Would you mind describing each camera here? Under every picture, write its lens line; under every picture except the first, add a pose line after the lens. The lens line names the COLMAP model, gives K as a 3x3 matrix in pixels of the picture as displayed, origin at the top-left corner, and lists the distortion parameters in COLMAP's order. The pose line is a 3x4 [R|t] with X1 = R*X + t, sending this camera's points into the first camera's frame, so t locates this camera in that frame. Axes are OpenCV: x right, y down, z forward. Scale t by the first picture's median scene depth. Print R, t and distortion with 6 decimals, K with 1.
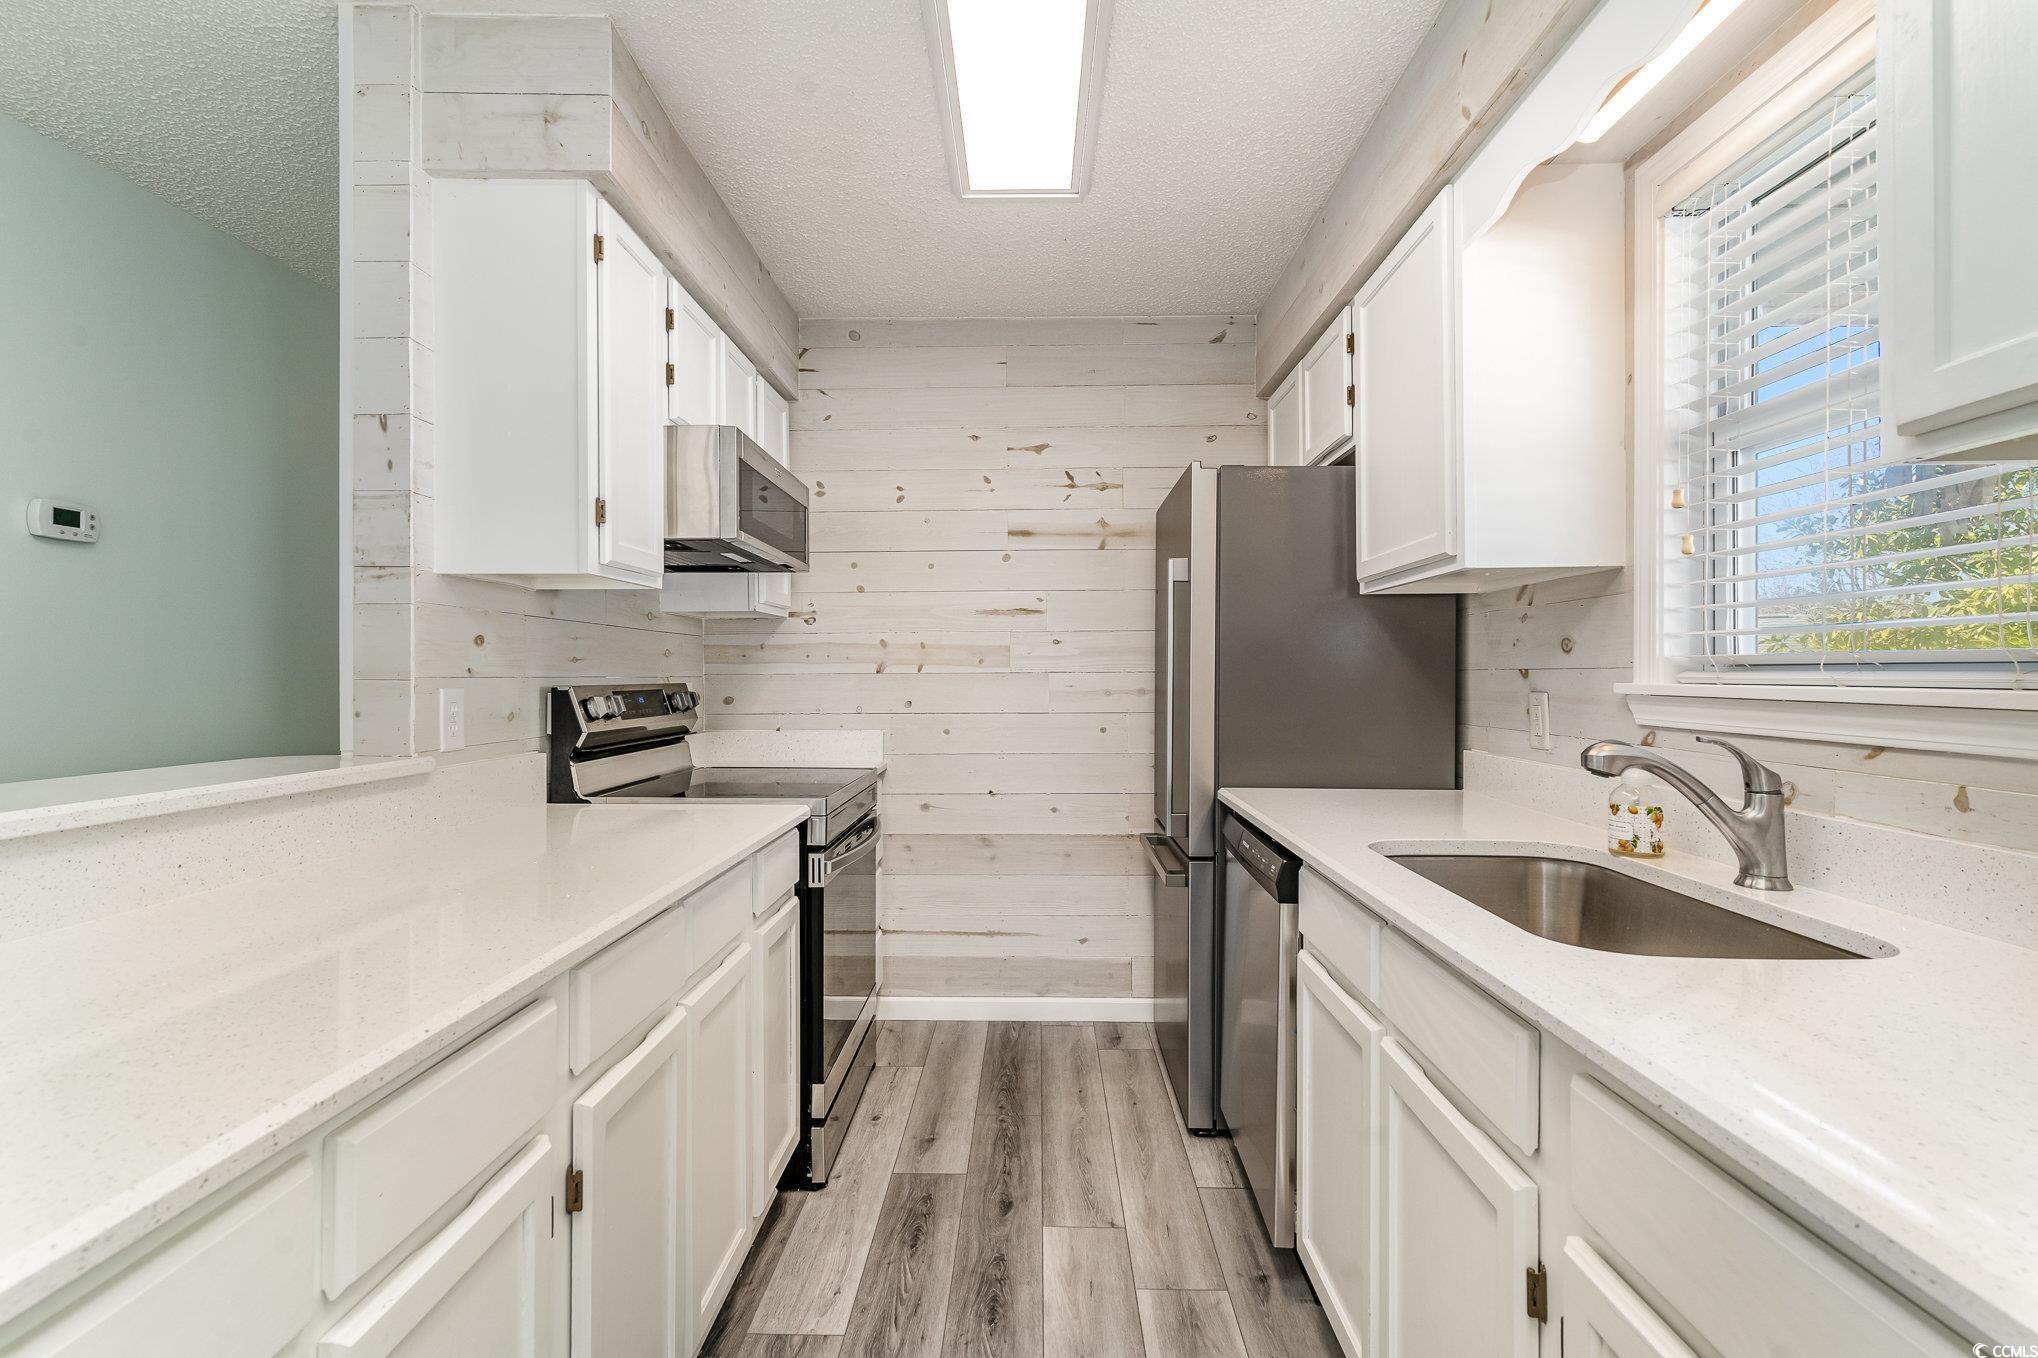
lens RADIAL K [[973.9, 0, 1019.0], [0, 973.9, 679.0], [0, 0, 1]] dist [-0.003781, -0.000964]
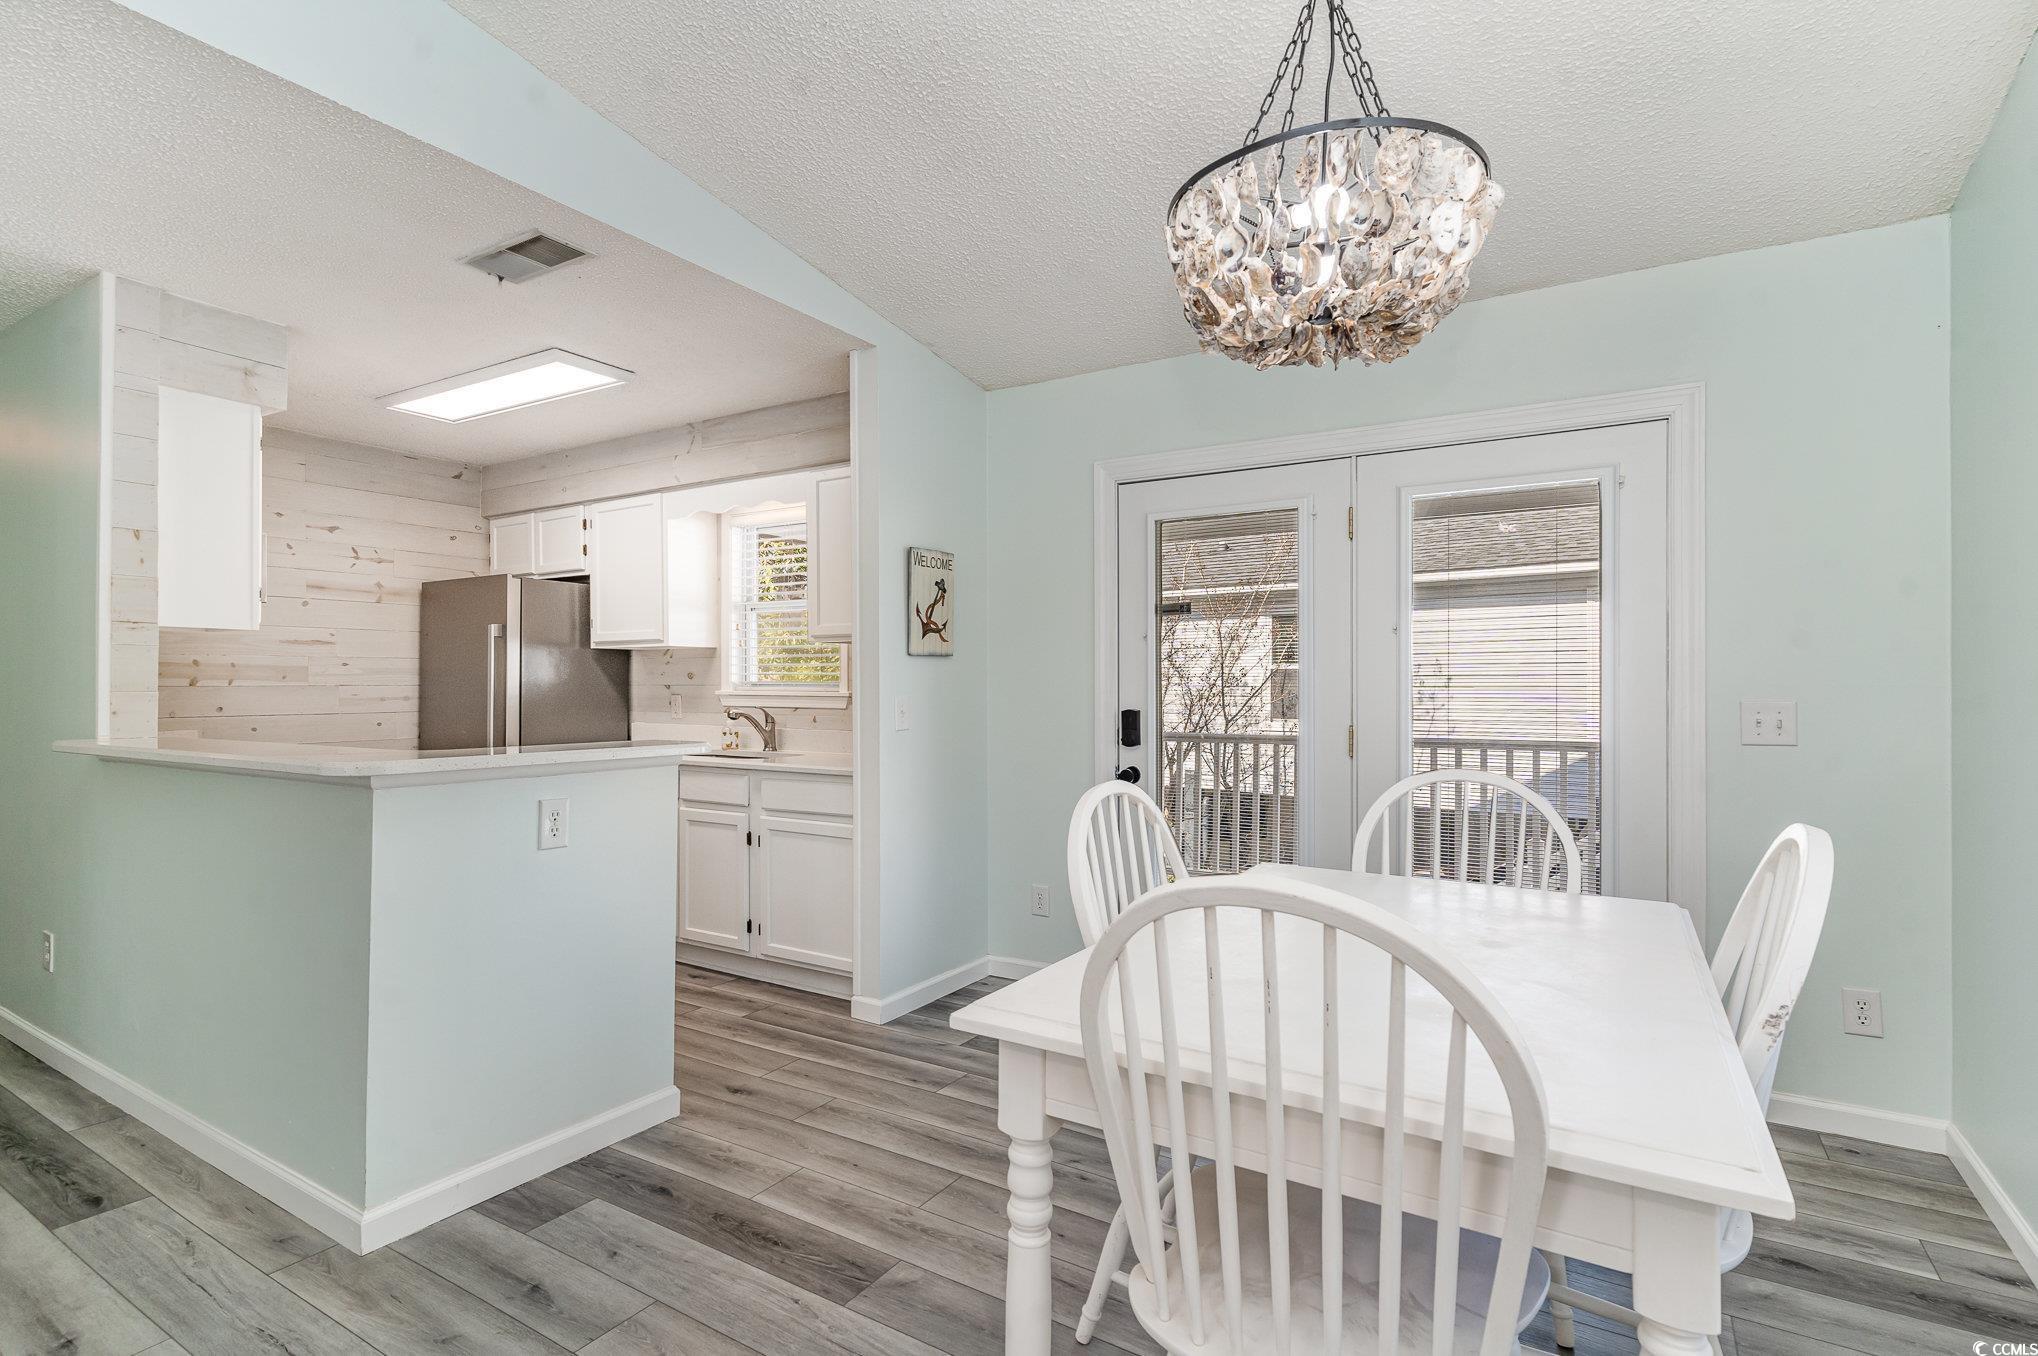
lens RADIAL K [[973.9, 0, 1019.0], [0, 973.9, 678.0], [0, 0, 1]] dist [-0.003781, -0.000964]
pose [[0.505674, 0.007184, 0.862695, -0.716969], [0.003166, 0.999943, -0.010182, 0.000051], [-0.862719, 0.007880, 0.505622, -0.608583]]
